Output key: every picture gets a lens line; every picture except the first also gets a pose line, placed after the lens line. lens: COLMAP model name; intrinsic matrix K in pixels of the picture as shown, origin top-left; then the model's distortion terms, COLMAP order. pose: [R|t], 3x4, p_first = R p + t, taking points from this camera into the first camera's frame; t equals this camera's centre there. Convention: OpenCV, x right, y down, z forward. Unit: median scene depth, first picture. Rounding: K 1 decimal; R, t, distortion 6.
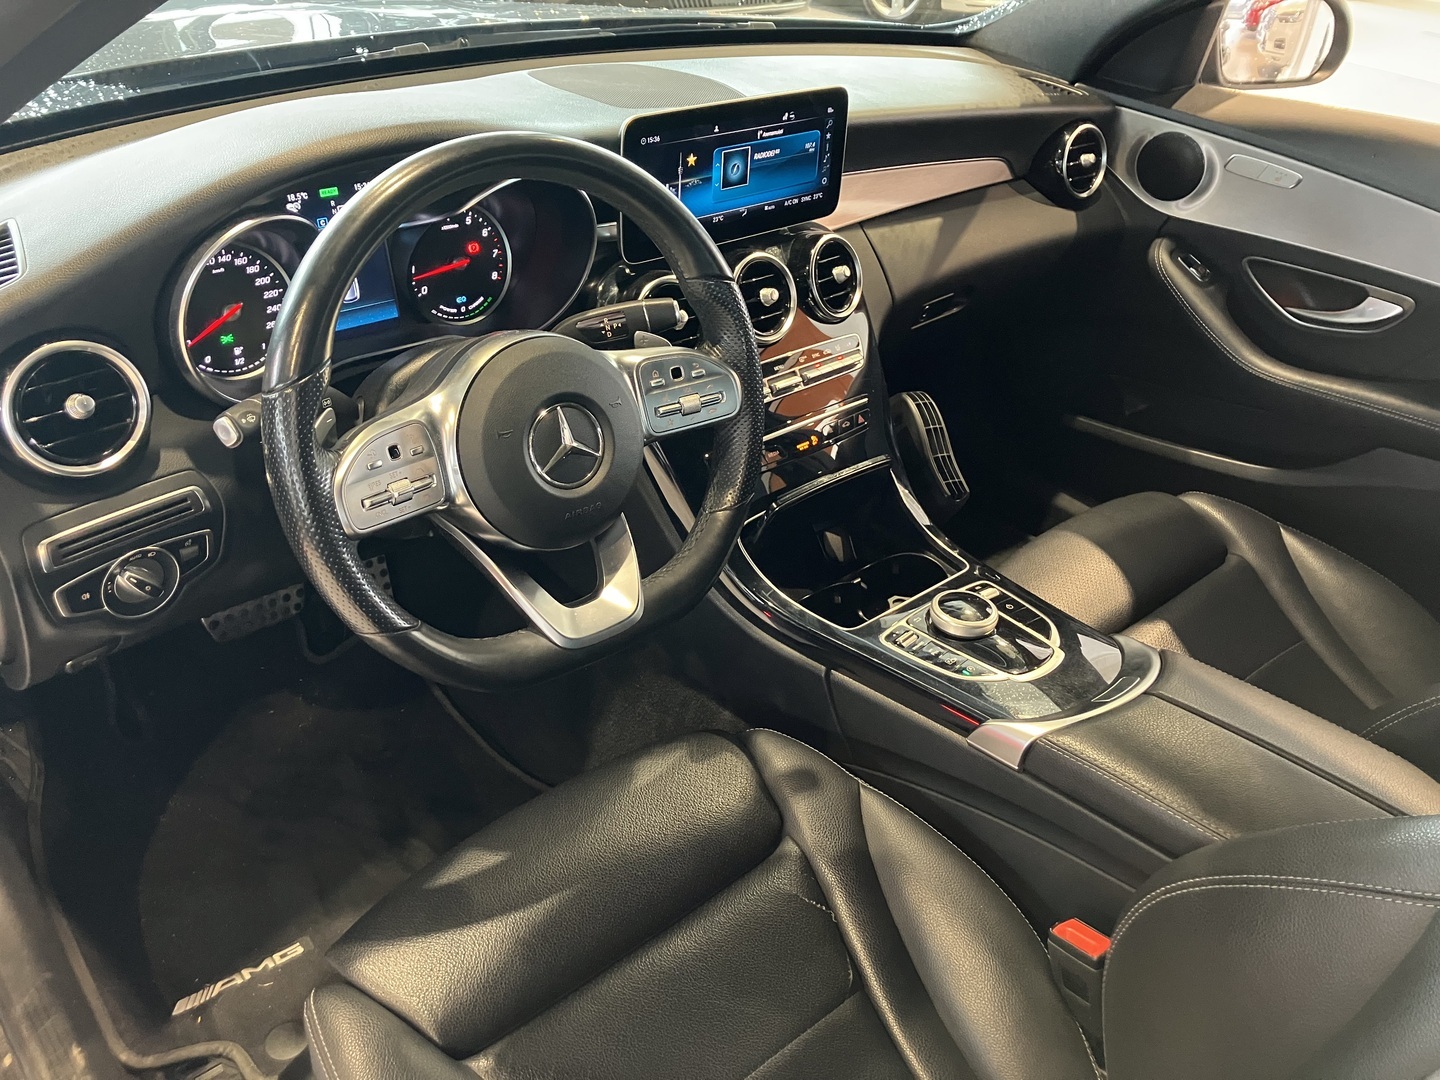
lens RADIAL K [[1143.2, 0, 717.9], [0, 1143.2, 564.6], [0, 0, 1]] dist [-0.001068, -0.114628]
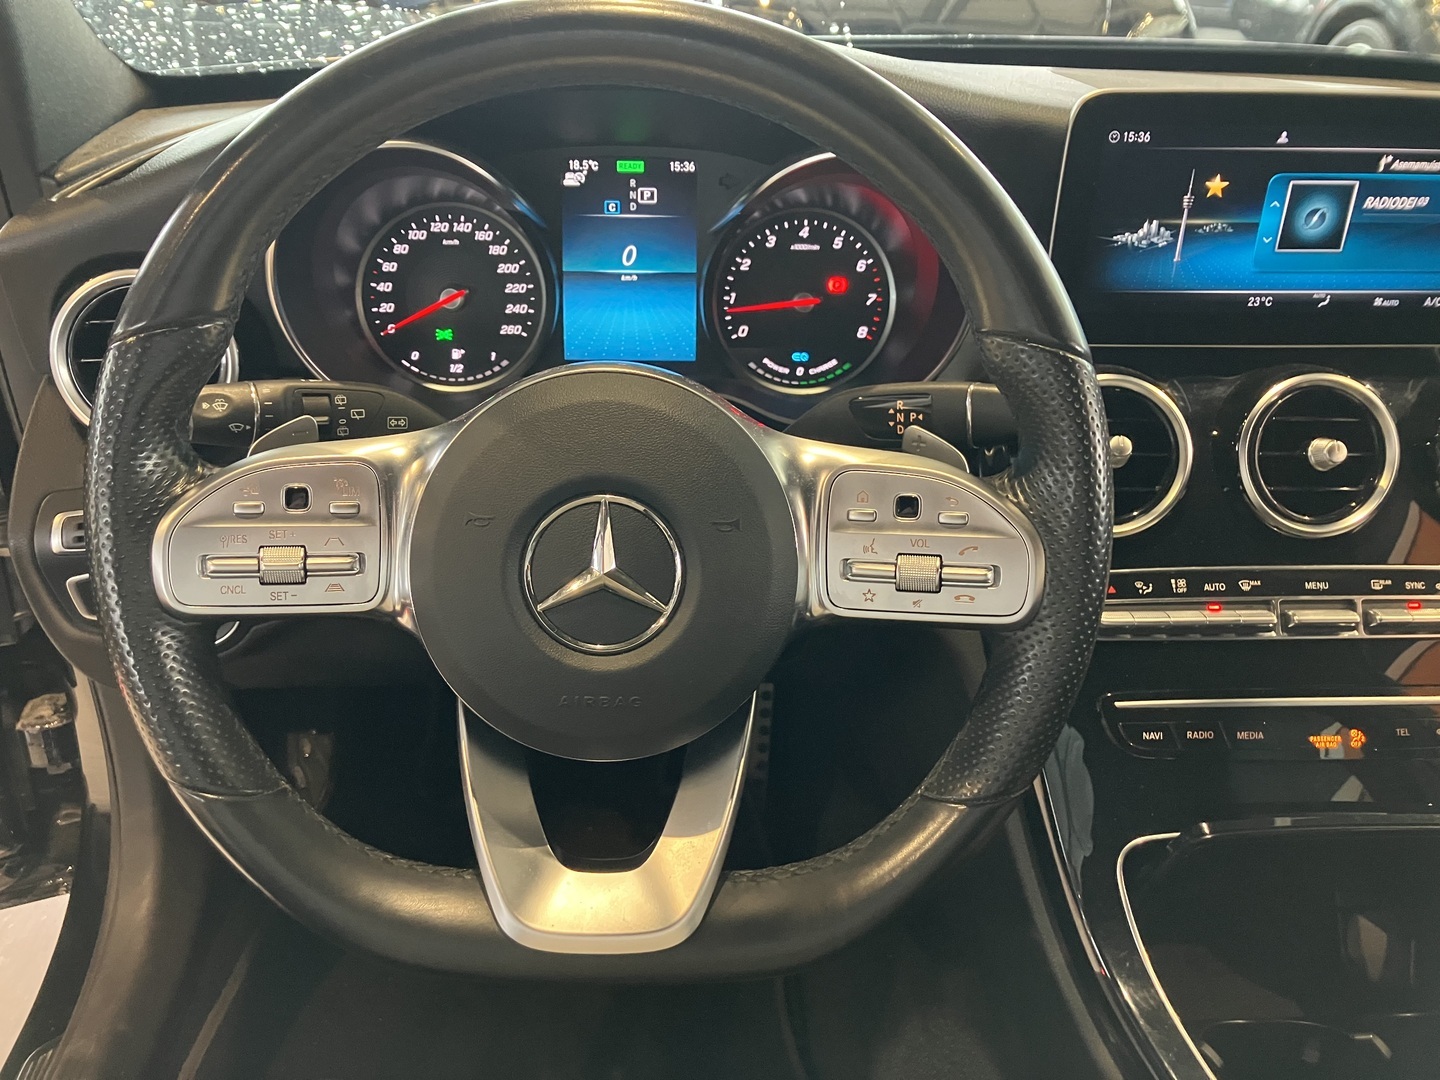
lens RADIAL K [[1215.9, 0, 720.0], [0, 1215.9, 540.0], [0, 0, 1]] dist [0.032533, -0.053396]
pose [[0.781382, 0.241056, -0.575616, 0.174435], [-0.327062, 0.943744, -0.048757, -0.080737], [0.531481, 0.226360, 0.816265, 0.418062]]
